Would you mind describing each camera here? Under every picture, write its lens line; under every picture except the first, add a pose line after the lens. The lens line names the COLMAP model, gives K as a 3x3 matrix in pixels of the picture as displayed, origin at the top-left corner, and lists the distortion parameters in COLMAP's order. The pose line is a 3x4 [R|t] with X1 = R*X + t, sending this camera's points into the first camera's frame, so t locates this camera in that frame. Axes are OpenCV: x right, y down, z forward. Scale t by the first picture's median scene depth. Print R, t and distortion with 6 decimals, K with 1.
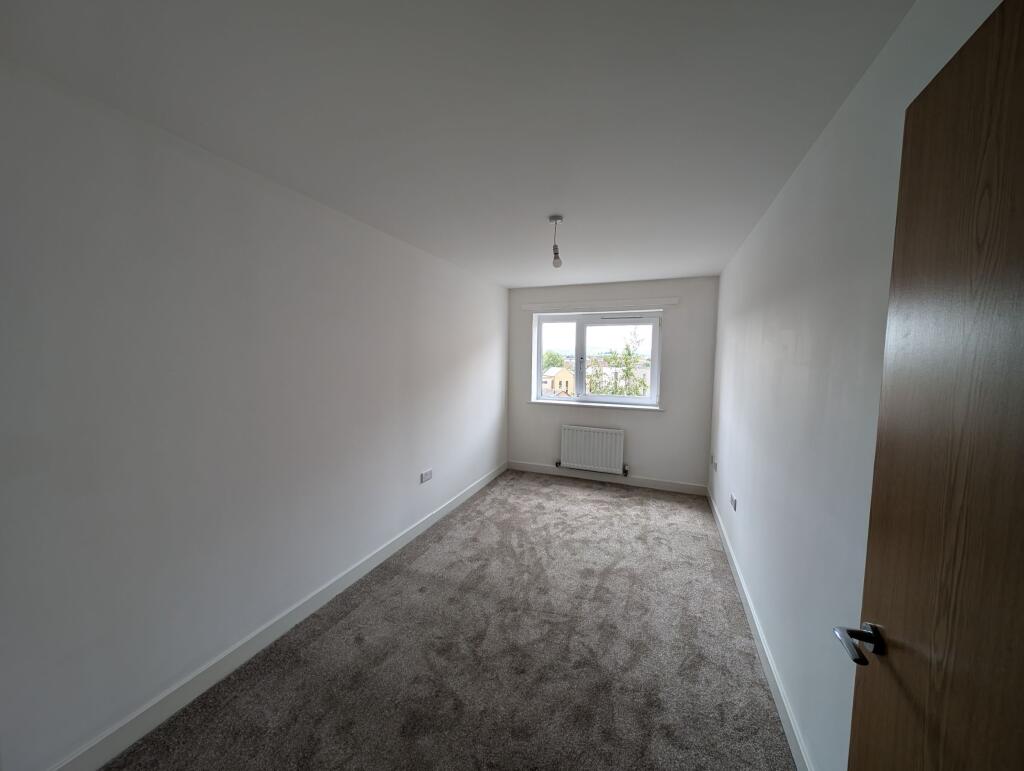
lens RADIAL K [[379.4, 0, 512.0], [0, 379.4, 385.5], [0, 0, 1]] dist [0.000024, -0.000297]
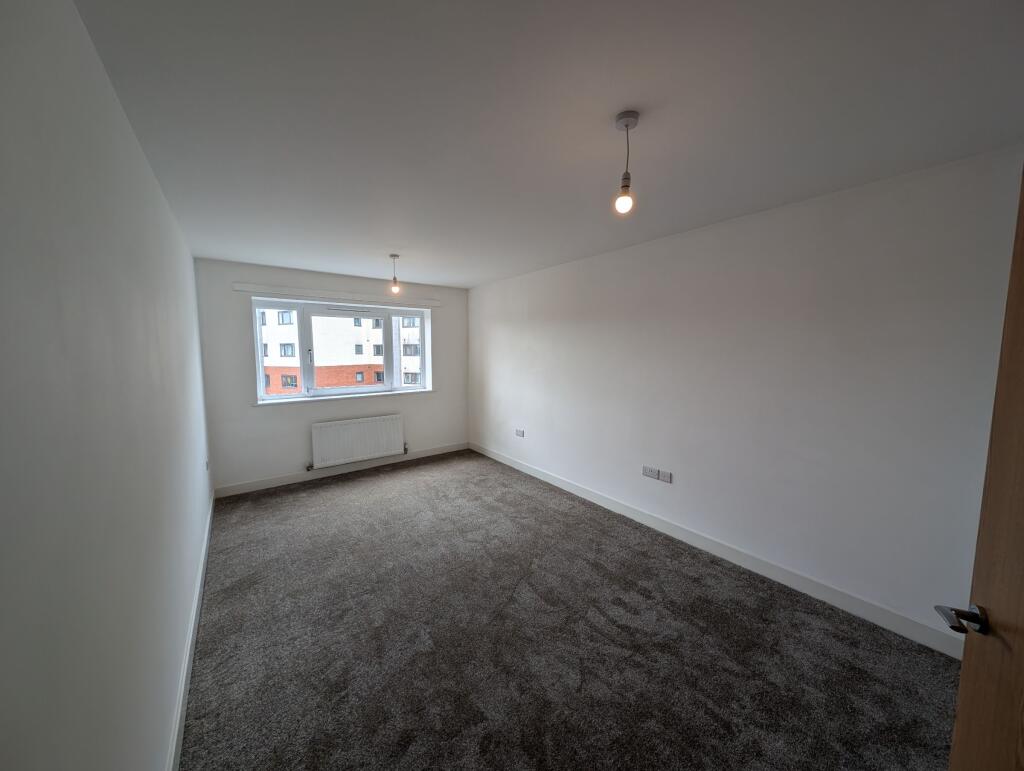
lens RADIAL K [[379.4, 0, 512.0], [0, 379.4, 385.5], [0, 0, 1]] dist [0.000024, -0.000297]
pose [[0.487669, -0.093262, 0.868033, -0.414011], [0.076083, 0.995035, 0.064163, -0.009603], [-0.869707, 0.034753, 0.492343, 0.127453]]
